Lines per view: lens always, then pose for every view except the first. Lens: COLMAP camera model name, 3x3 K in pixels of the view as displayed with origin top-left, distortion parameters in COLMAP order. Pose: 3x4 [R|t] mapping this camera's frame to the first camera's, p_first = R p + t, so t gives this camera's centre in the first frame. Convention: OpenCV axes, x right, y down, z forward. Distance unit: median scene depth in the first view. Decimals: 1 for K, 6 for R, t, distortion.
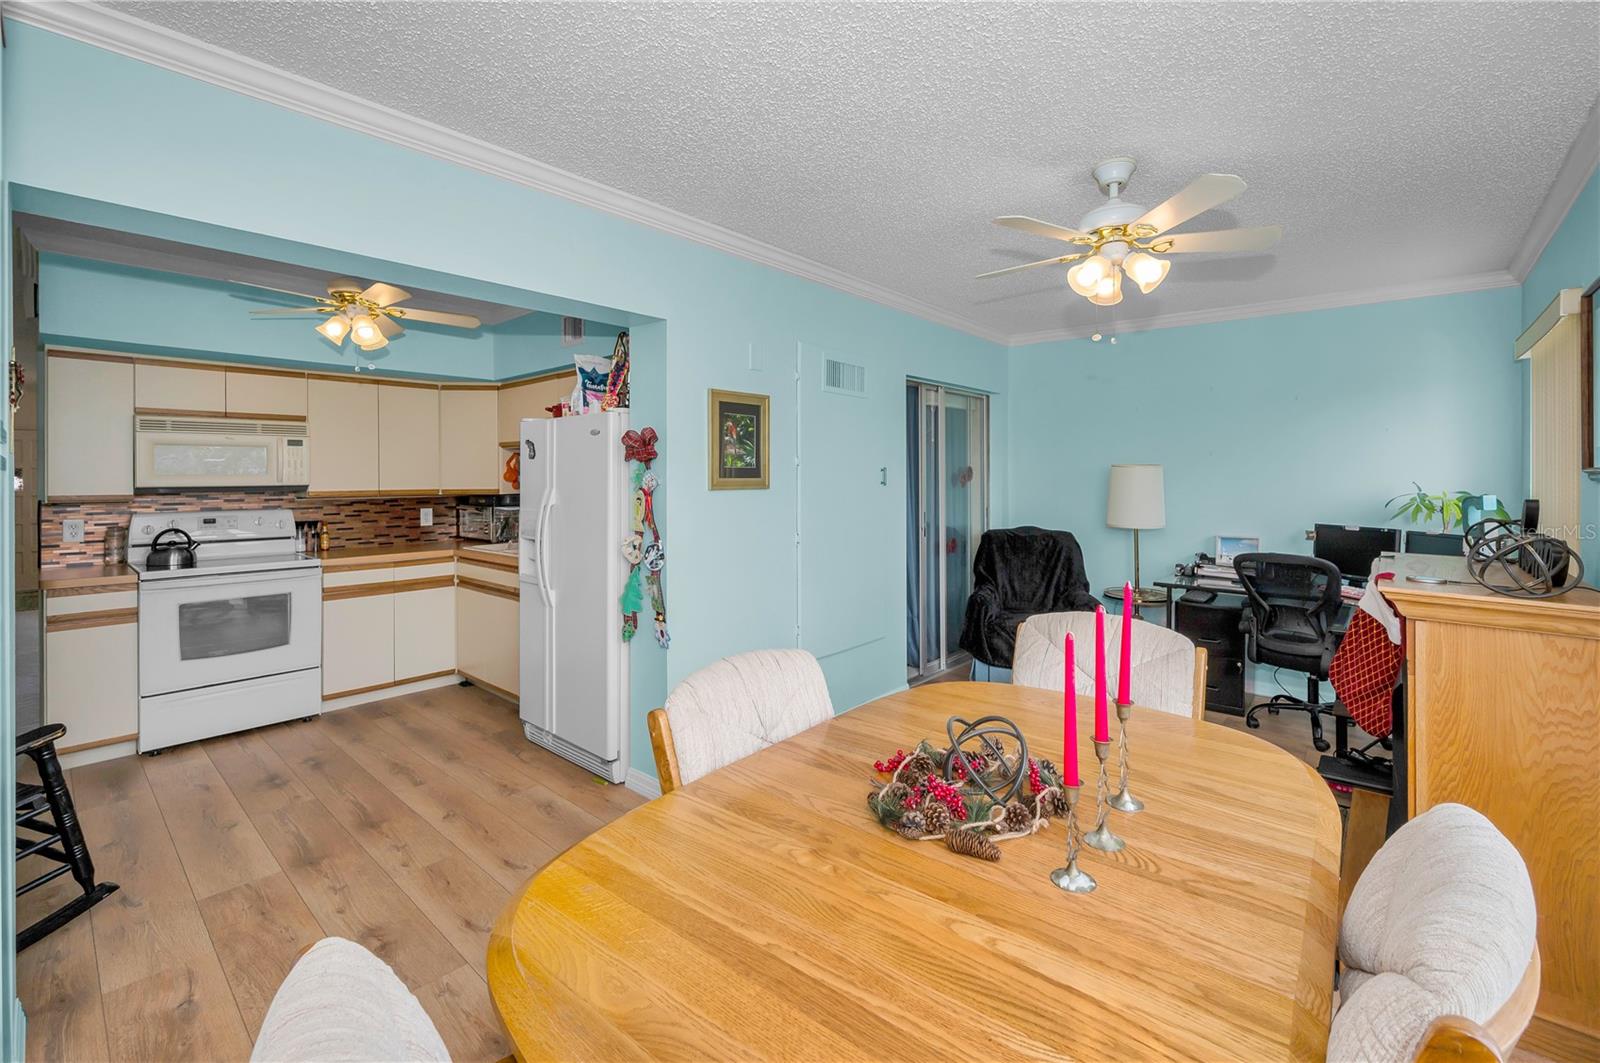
lens RADIAL K [[682.8, 0, 813.9], [0, 682.8, 477.0], [0, 0, 1]] dist [-0.003517, -0.000805]
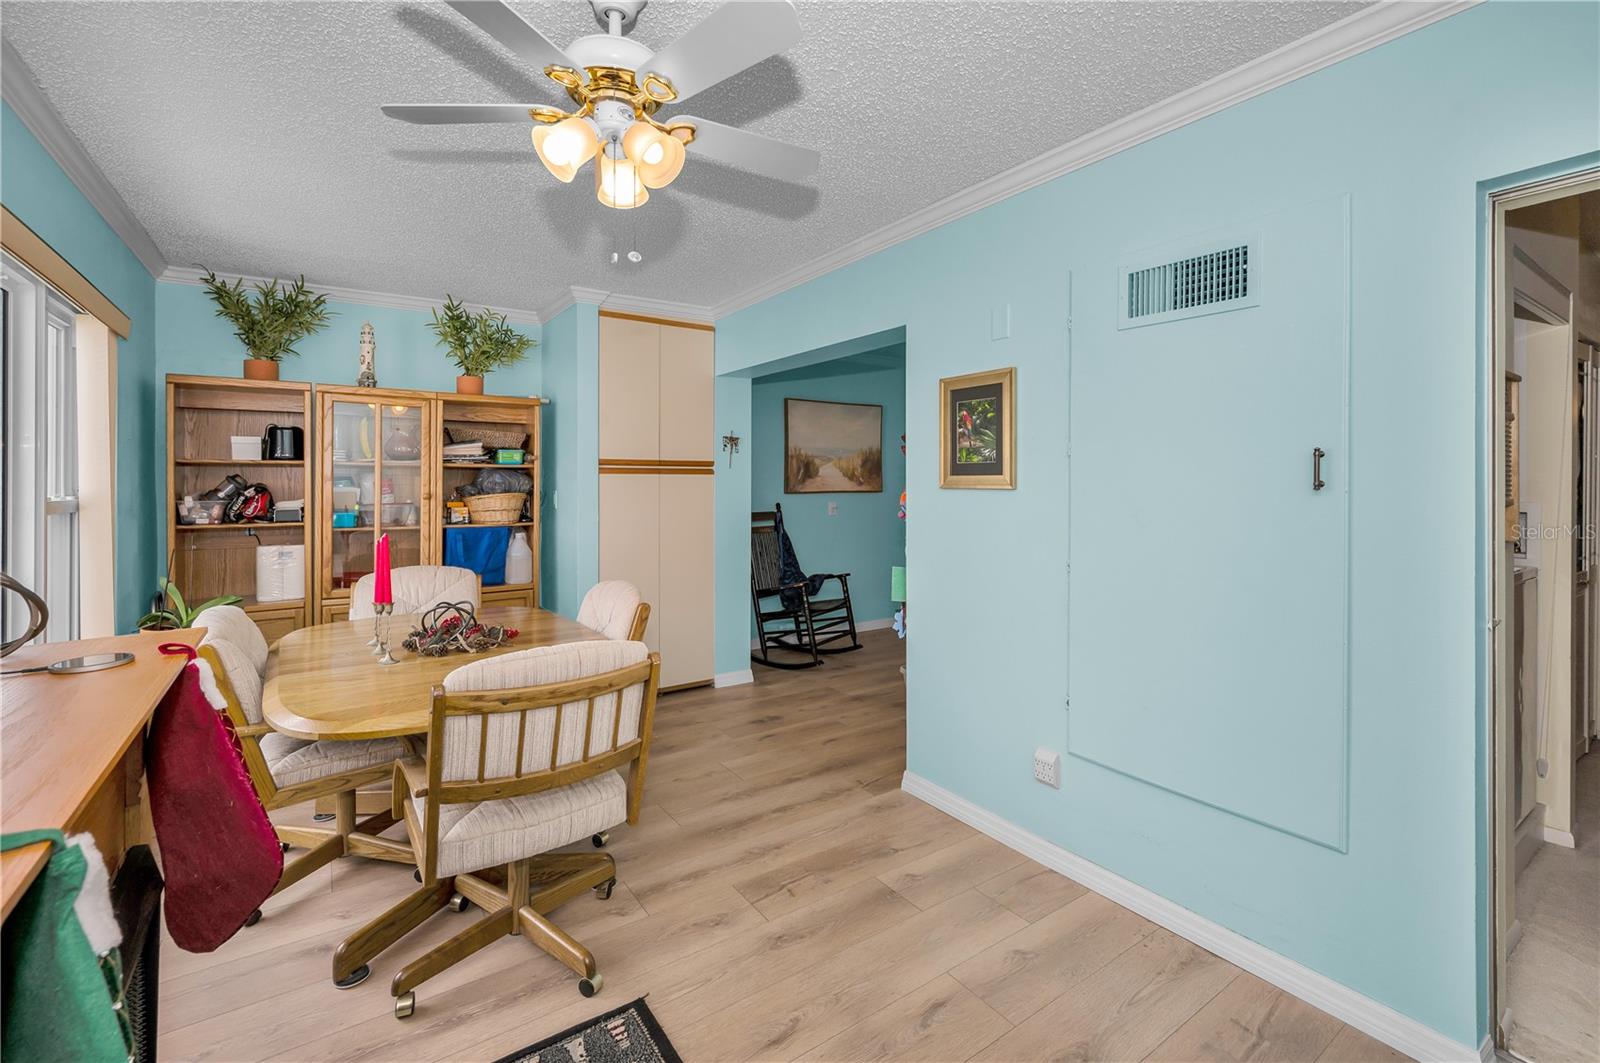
lens RADIAL K [[682.8, 0, 807.0], [0, 682.8, 479.9], [0, 0, 1]] dist [-0.003517, -0.000805]
pose [[-0.239890, -0.002388, -0.970797, 0.629804], [-0.005988, 0.999982, -0.000981, 0.007756], [0.970782, 0.005578, -0.239900, 0.830487]]
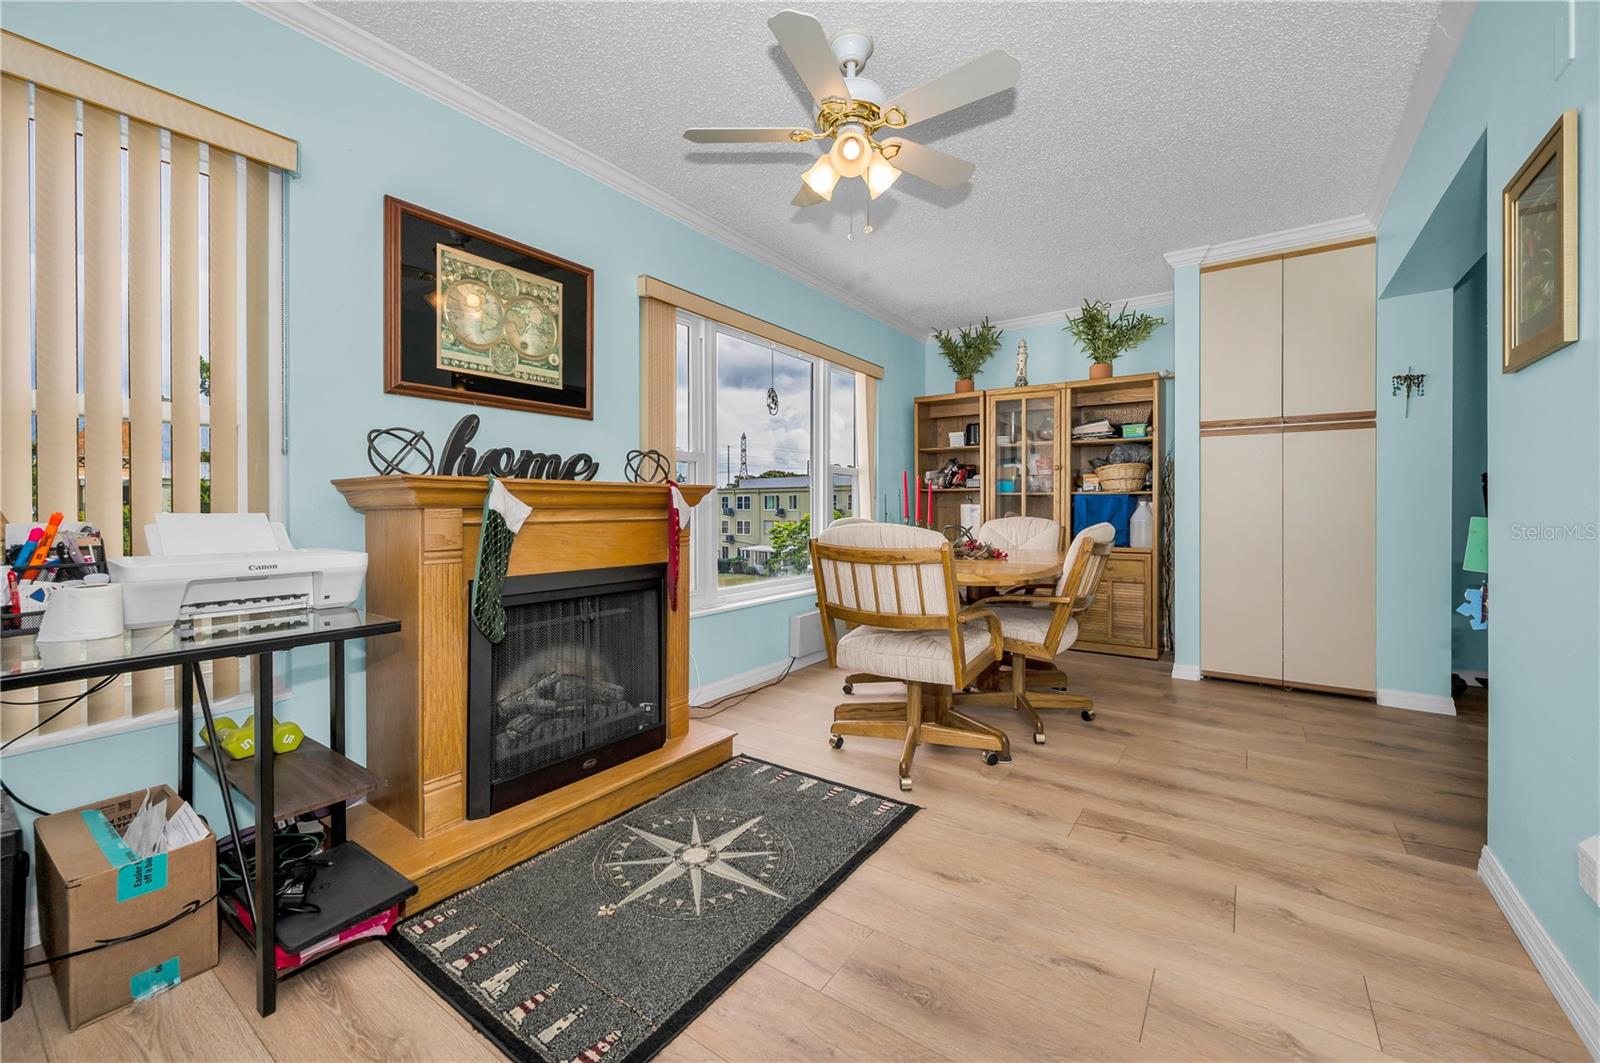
lens RADIAL K [[647.9, 0, 827.8], [0, 647.9, 502.1], [0, 0, 1]] dist [-0.000306, 0.000553]
pose [[-0.991736, 0.003283, -0.128250, 0.358322], [0.003810, 0.999985, -0.003861, 0.097987], [0.128236, -0.004317, -0.991734, 1.154443]]
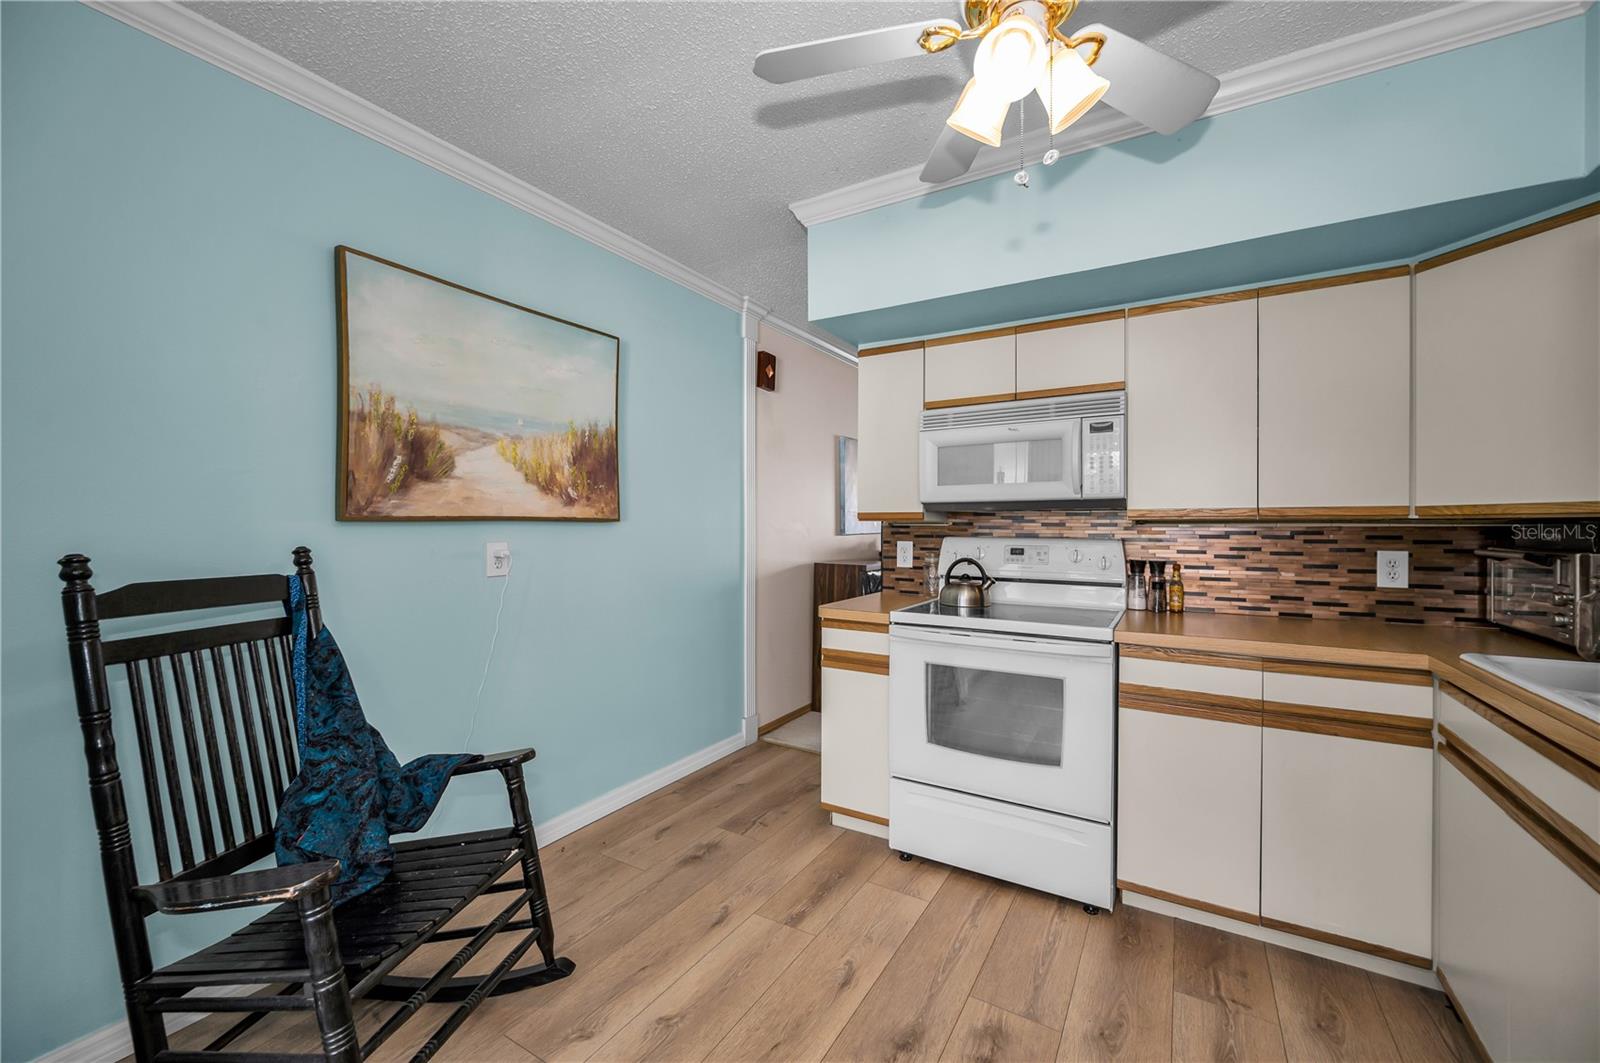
lens RADIAL K [[647.9, 0, 805.7], [0, 647.9, 521.9], [0, 0, 1]] dist [-0.000306, 0.000553]
pose [[0.170150, -0.000351, -0.985418, -0.261405], [-0.003069, 0.999995, -0.000886, 0.036651], [0.985413, 0.003174, 0.170148, 0.693520]]
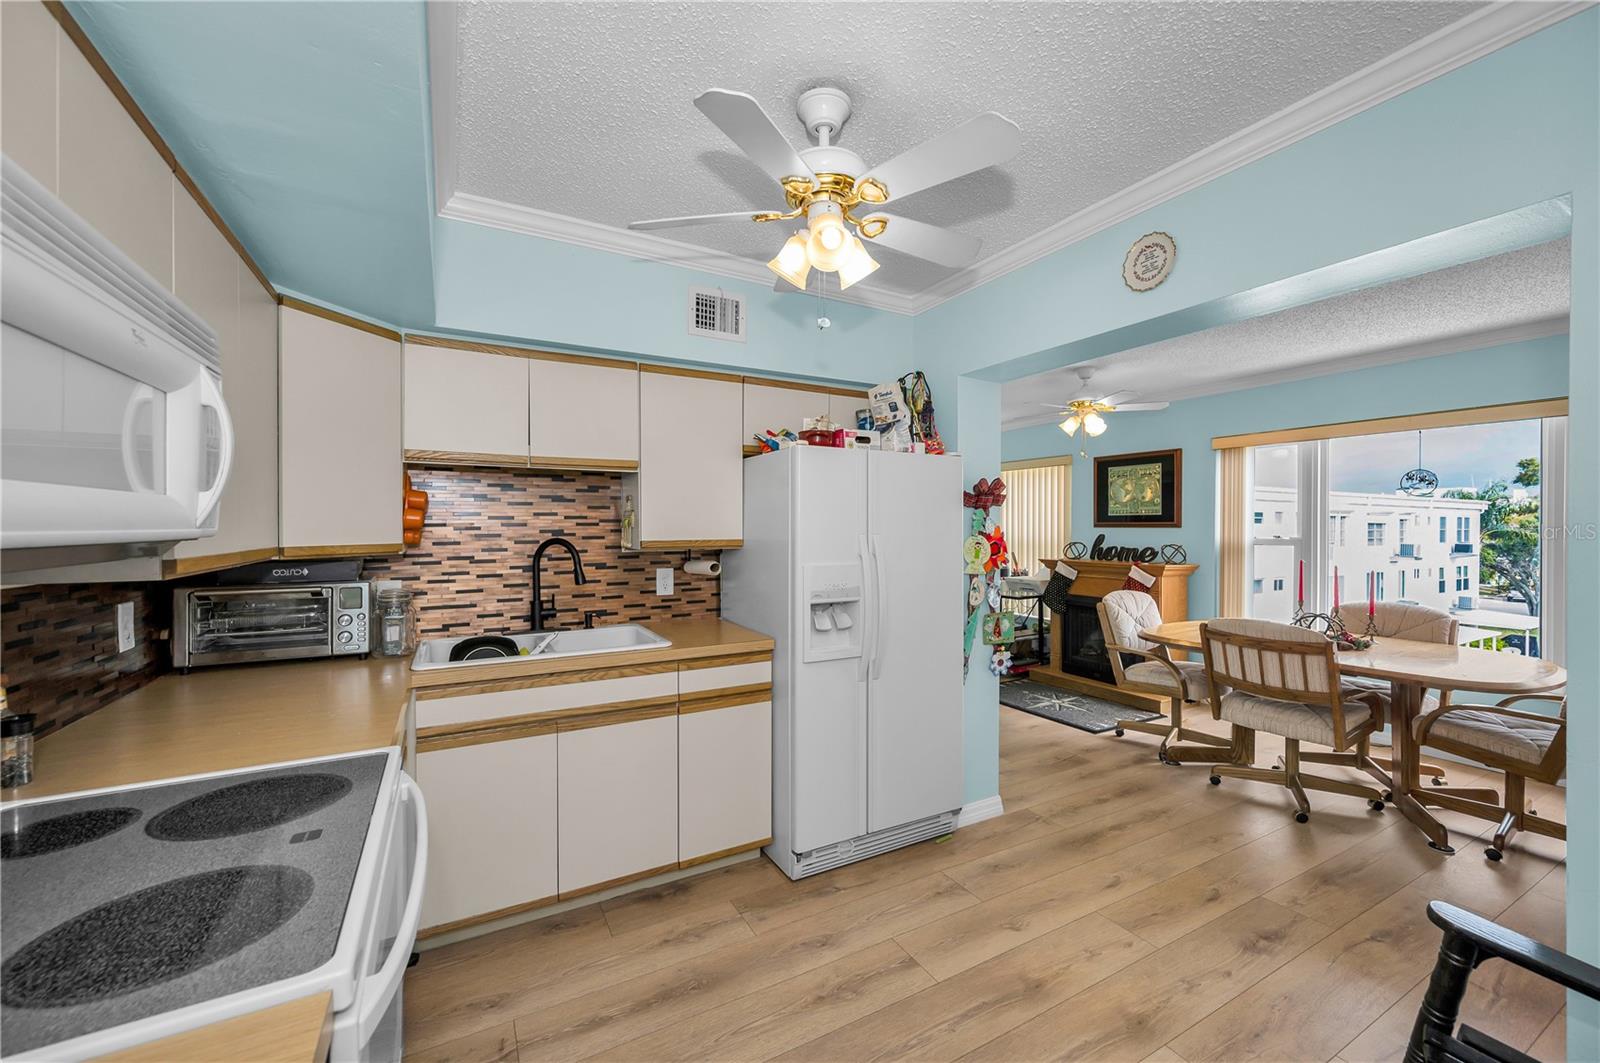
lens RADIAL K [[647.9, 0, 789.1], [0, 647.9, 525.9], [0, 0, 1]] dist [-0.000306, 0.000553]
pose [[0.344798, 0.002116, 0.938675, -1.012630], [-0.002399, 0.999996, -0.001373, 0.005454], [-0.938674, -0.001778, 0.344801, 0.723802]]
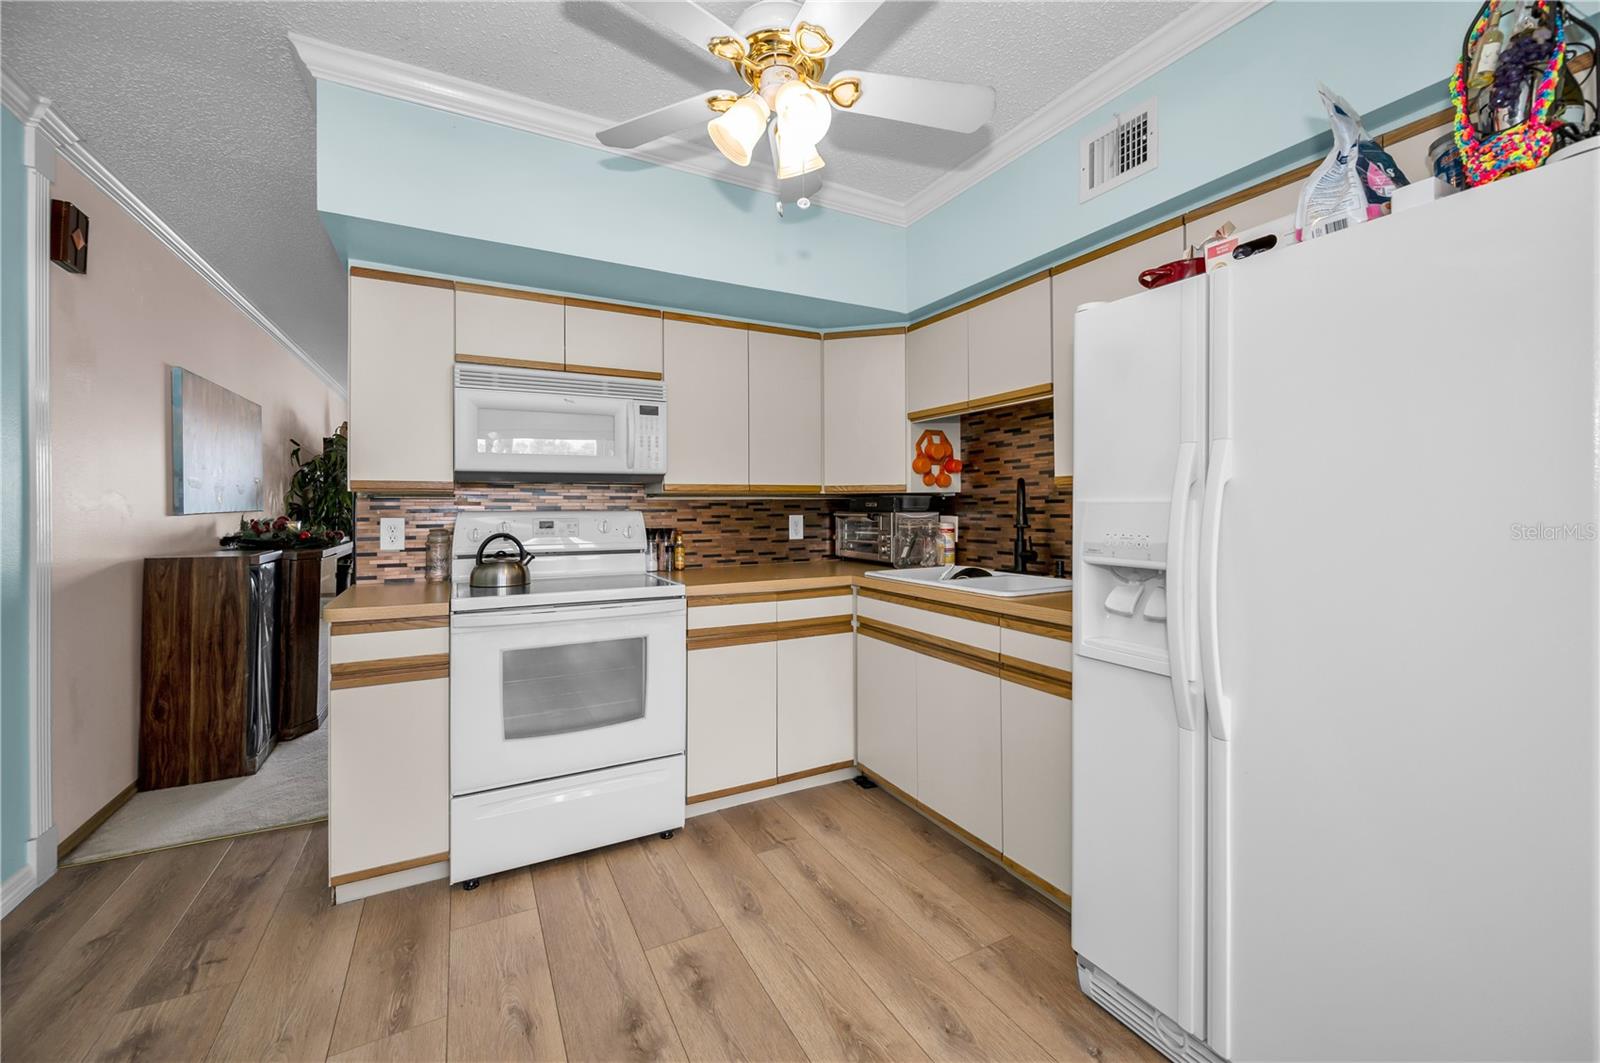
lens RADIAL K [[647.9, 0, 820.5], [0, 647.9, 499.1], [0, 0, 1]] dist [-0.000306, 0.000553]
pose [[0.940060, -0.003165, -0.340994, -0.410115], [-0.000047, 0.999956, -0.009410, 0.046923], [0.341008, 0.008862, 0.940018, 0.486884]]
